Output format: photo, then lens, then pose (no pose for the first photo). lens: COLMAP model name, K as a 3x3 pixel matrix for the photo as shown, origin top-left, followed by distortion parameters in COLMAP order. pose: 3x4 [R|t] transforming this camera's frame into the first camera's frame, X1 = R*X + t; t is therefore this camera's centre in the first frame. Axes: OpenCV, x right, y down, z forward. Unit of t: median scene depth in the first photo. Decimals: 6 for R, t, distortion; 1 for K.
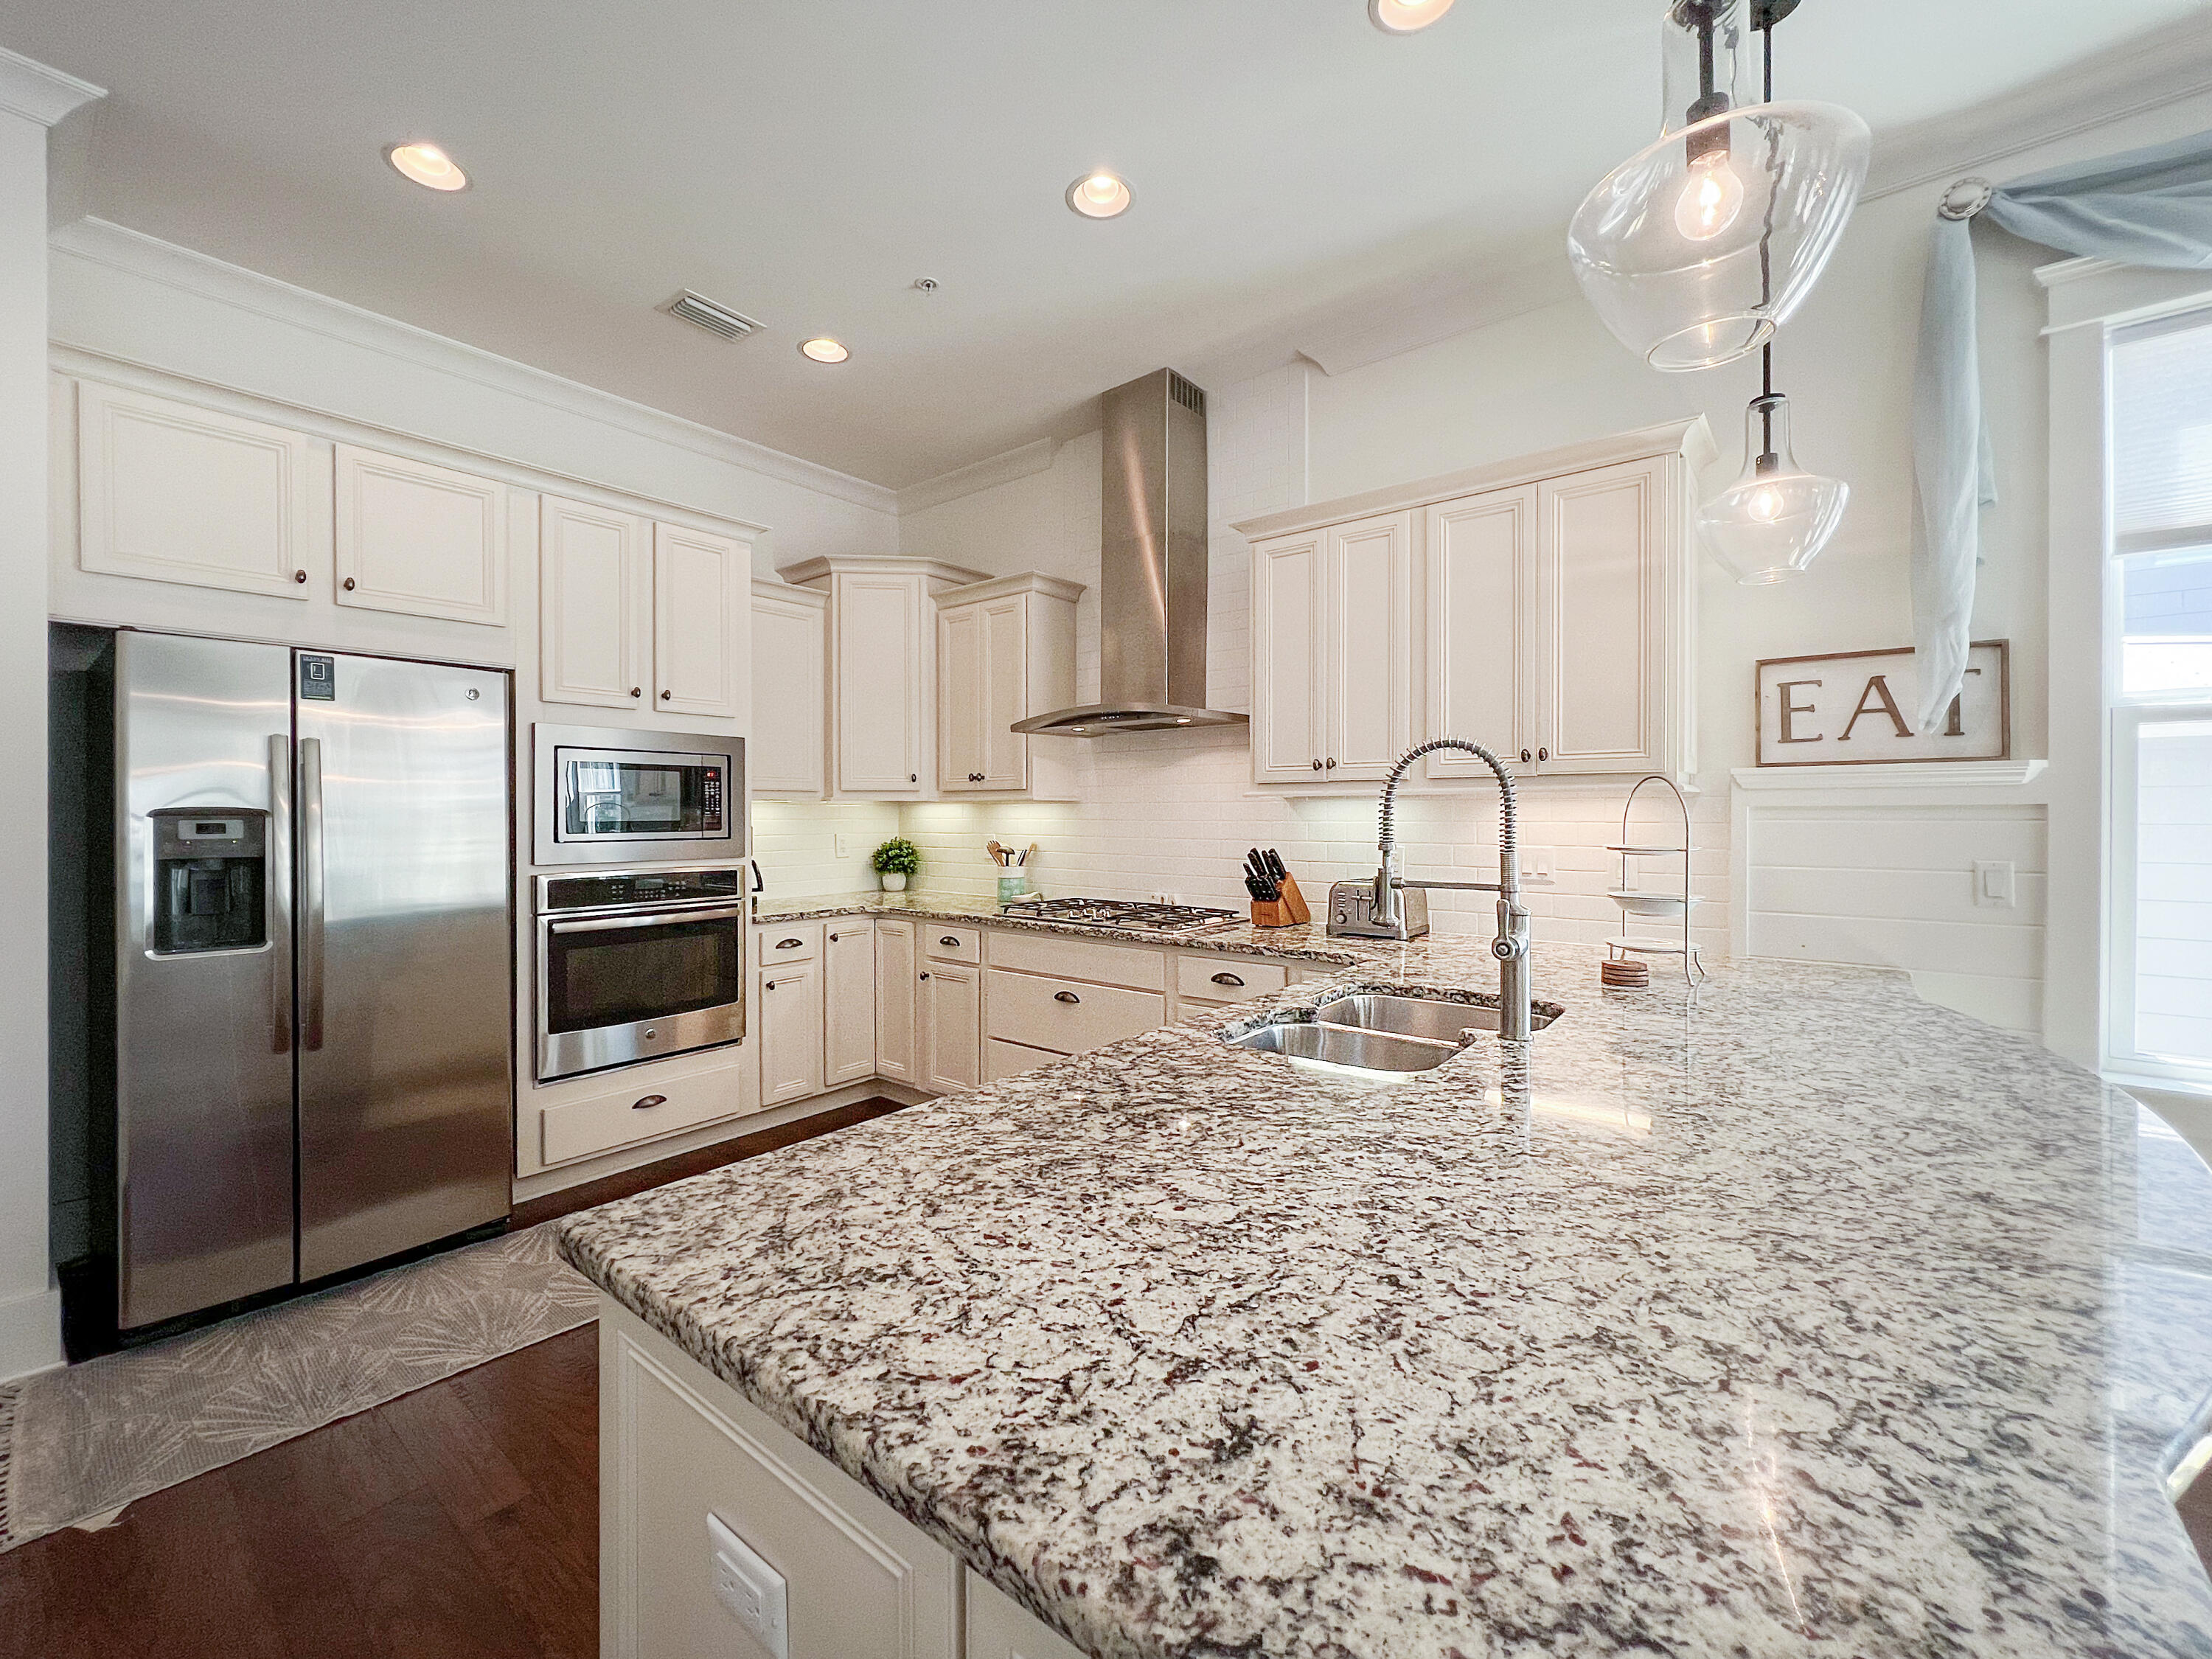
lens RADIAL K [[903.7, 0, 1104.4], [0, 903.7, 811.3], [0, 0, 1]] dist [-0.002501, 0.000477]
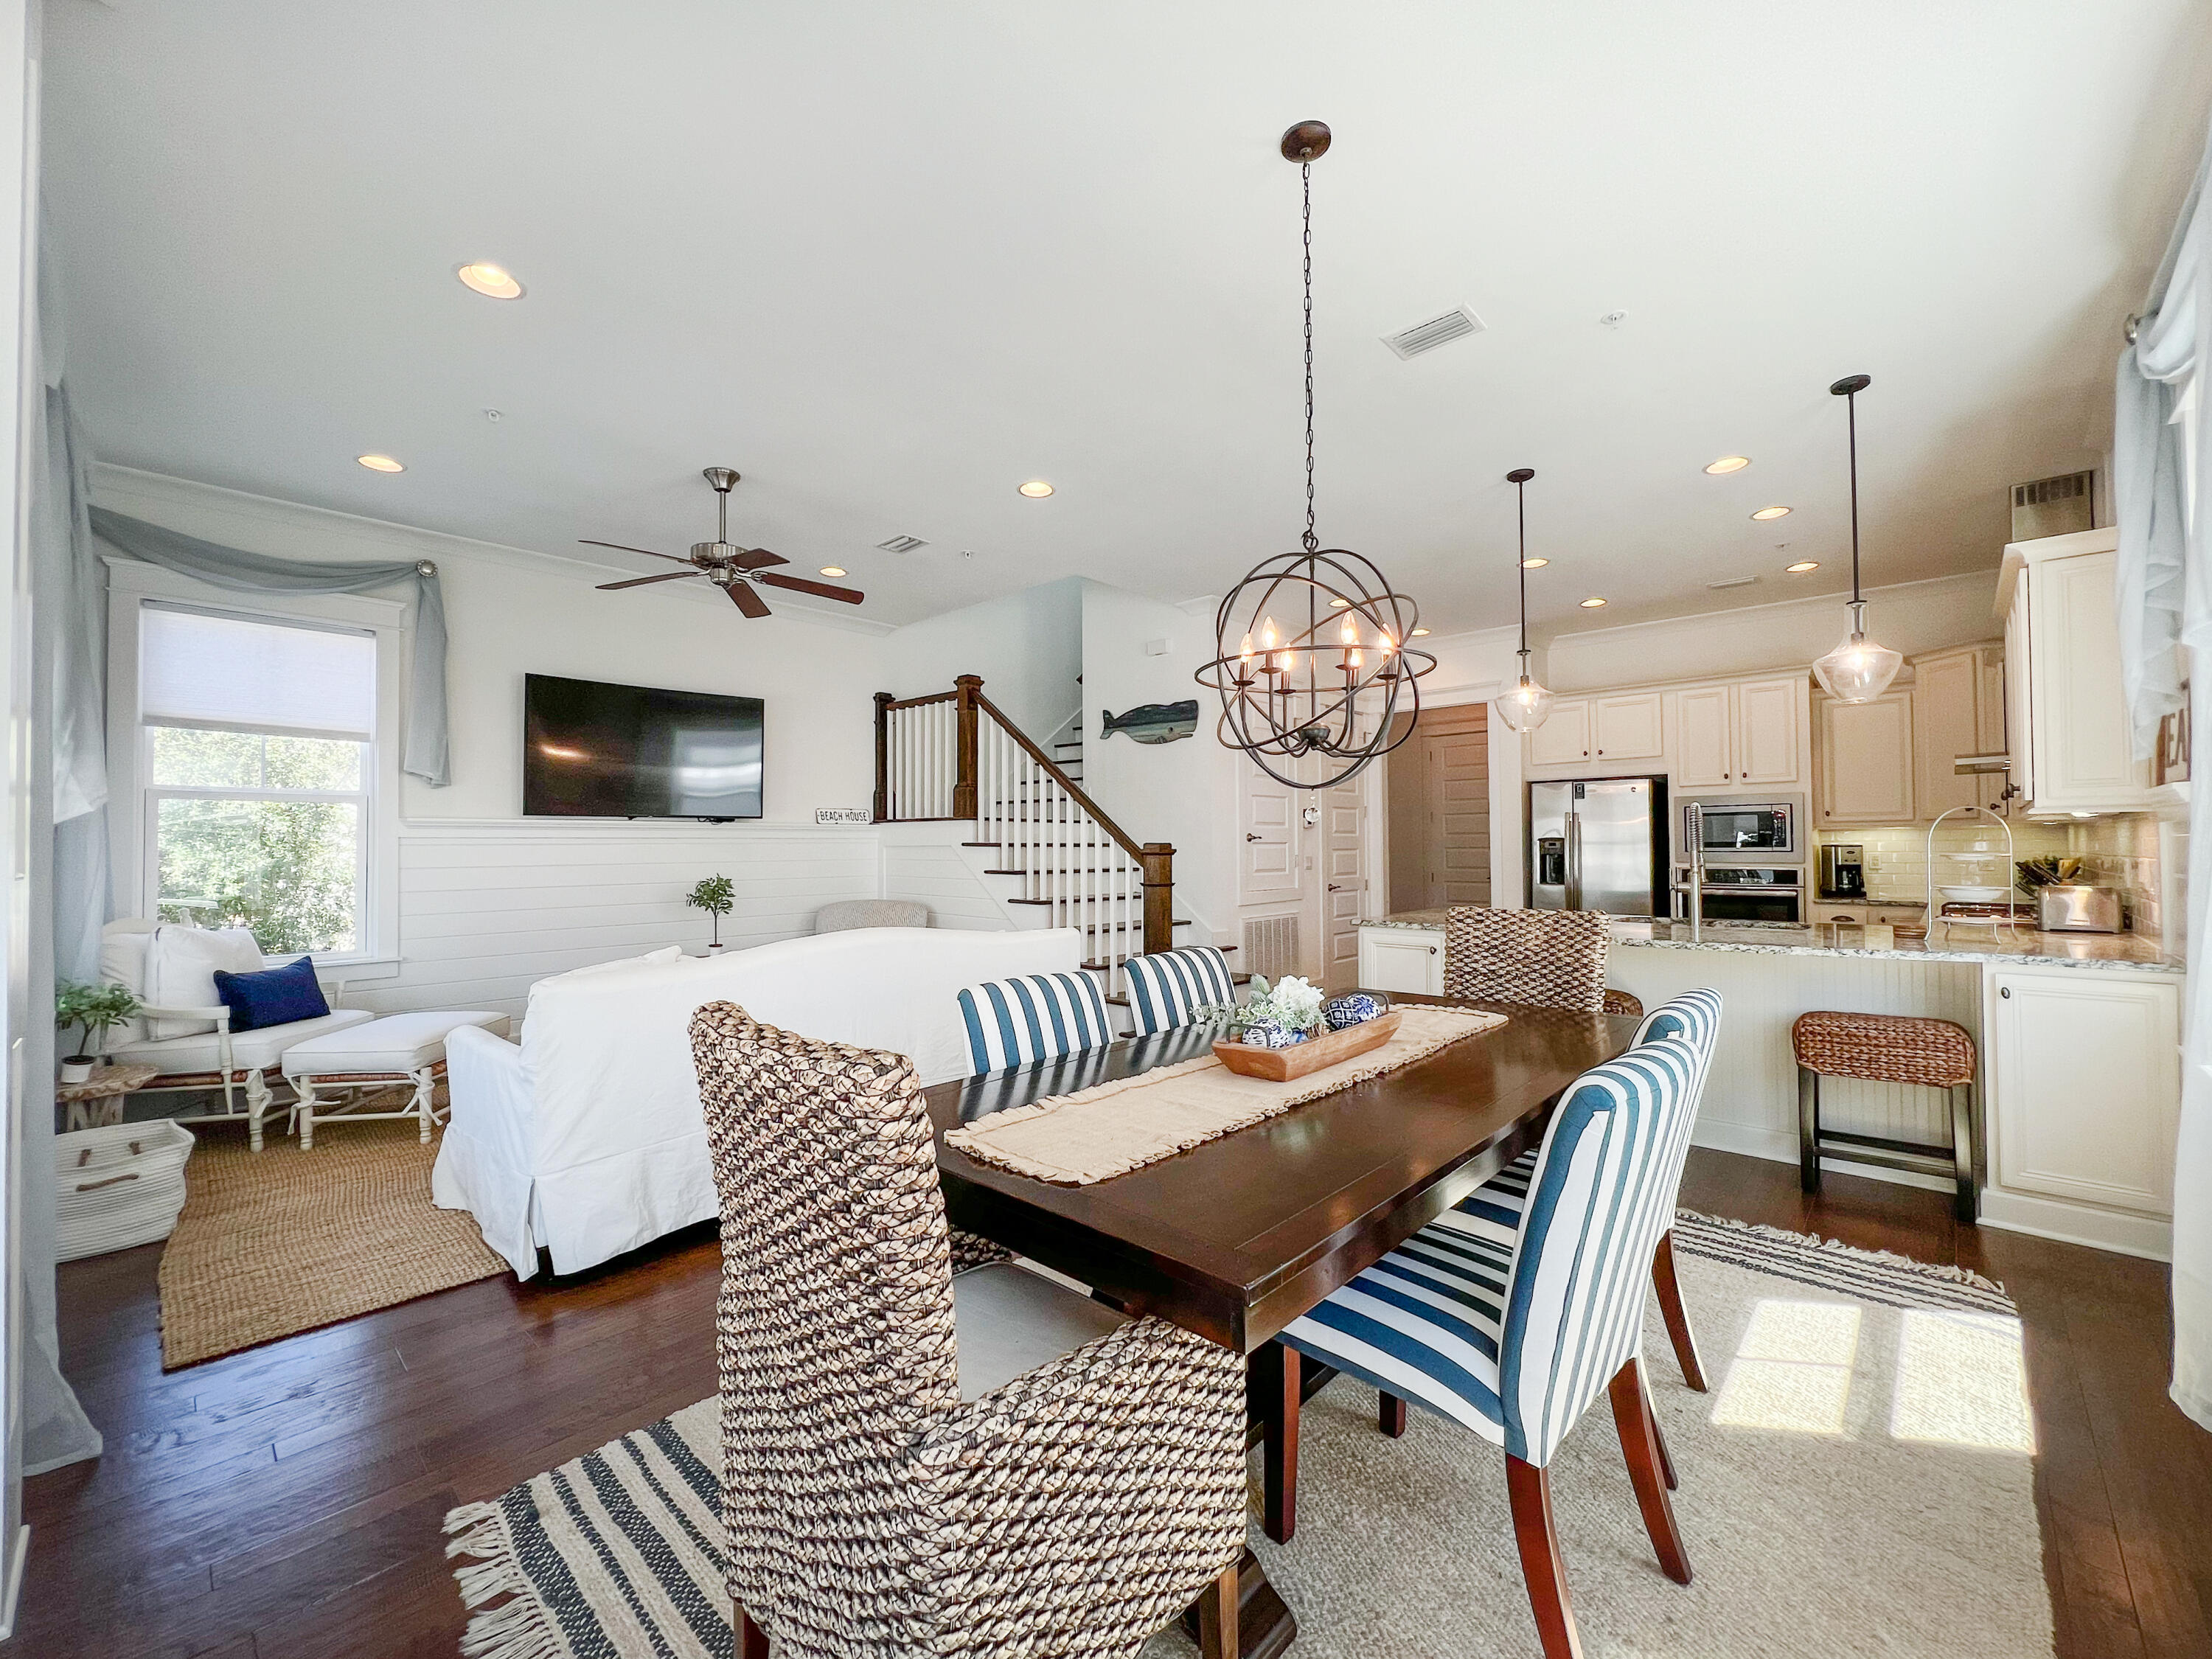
lens RADIAL K [[903.7, 0, 1103.8], [0, 903.7, 823.9], [0, 0, 1]] dist [-0.002501, 0.000477]
pose [[-0.087202, -0.020021, -0.995989, 2.086456], [0.006823, 0.999763, -0.020694, 0.004258], [0.996167, -0.008600, -0.087044, -0.224313]]
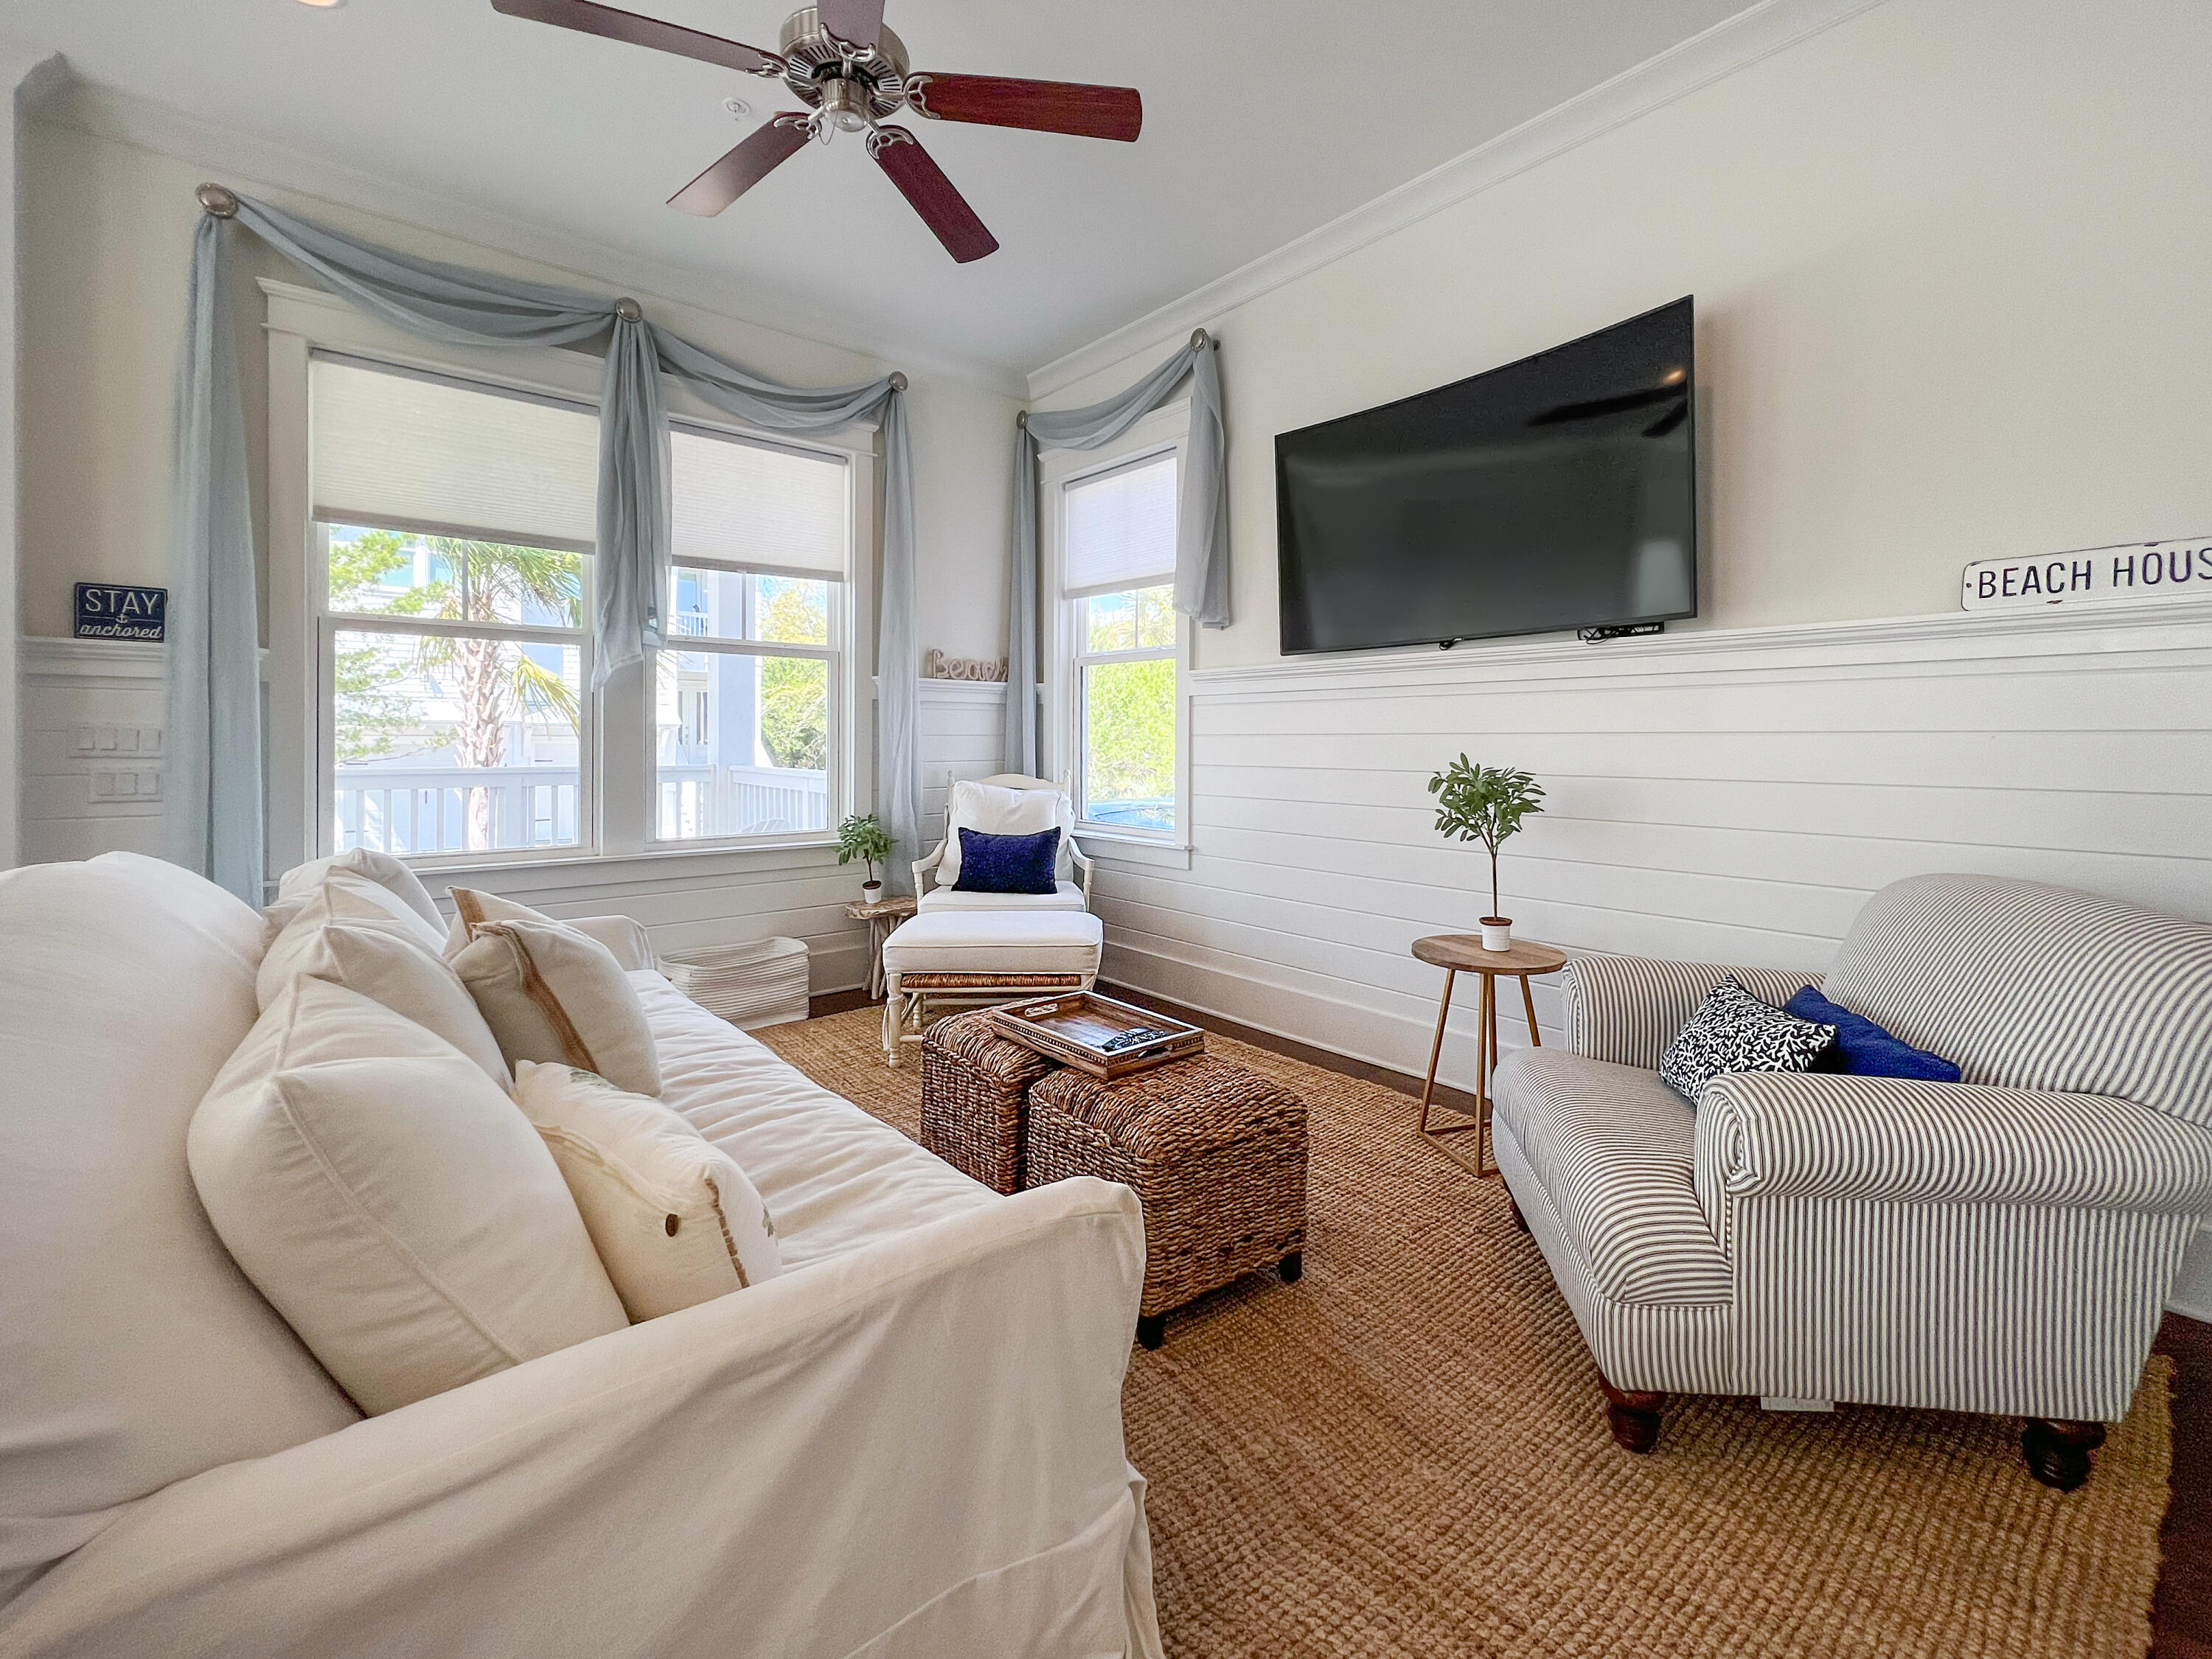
lens RADIAL K [[903.7, 0, 1110.5], [0, 903.7, 742.8], [0, 0, 1]] dist [-0.002501, 0.000477]
pose [[-0.981468, -0.004860, 0.191564, -0.036956], [-0.004800, 0.999988, 0.000781, 0.066709], [-0.191566, -0.000153, -0.981480, -0.372151]]
